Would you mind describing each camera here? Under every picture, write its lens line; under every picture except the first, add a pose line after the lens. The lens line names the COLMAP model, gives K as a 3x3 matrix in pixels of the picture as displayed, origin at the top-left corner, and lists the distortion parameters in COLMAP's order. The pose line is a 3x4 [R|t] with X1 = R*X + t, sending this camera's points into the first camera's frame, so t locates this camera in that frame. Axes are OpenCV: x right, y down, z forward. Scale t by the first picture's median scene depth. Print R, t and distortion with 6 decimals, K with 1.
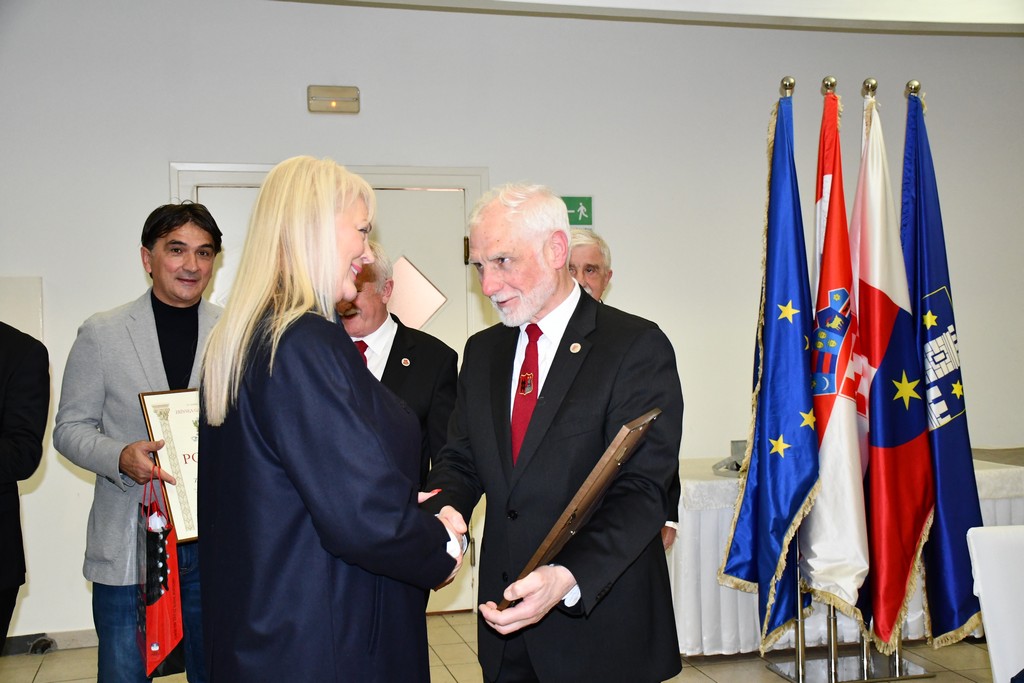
lens RADIAL K [[1146.0, 0, 512.0], [0, 1146.0, 341.5], [0, 0, 1]] dist [-0.021522, 0.467273]
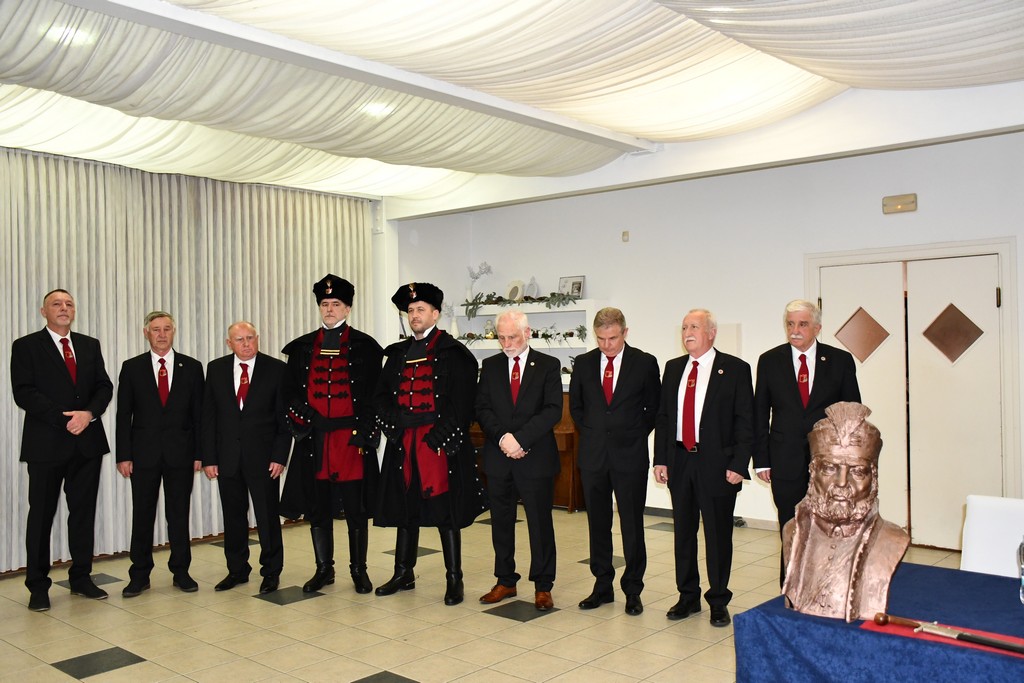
lens RADIAL K [[929.1, 0, 512.0], [0, 929.1, 341.5], [0, 0, 1]] dist [0.004852, 0.002880]
pose [[0.563462, 0.001741, -0.826140, 0.590648], [-0.012755, 0.999897, -0.006592, -0.010631], [0.826043, 0.014251, 0.563426, -0.137134]]
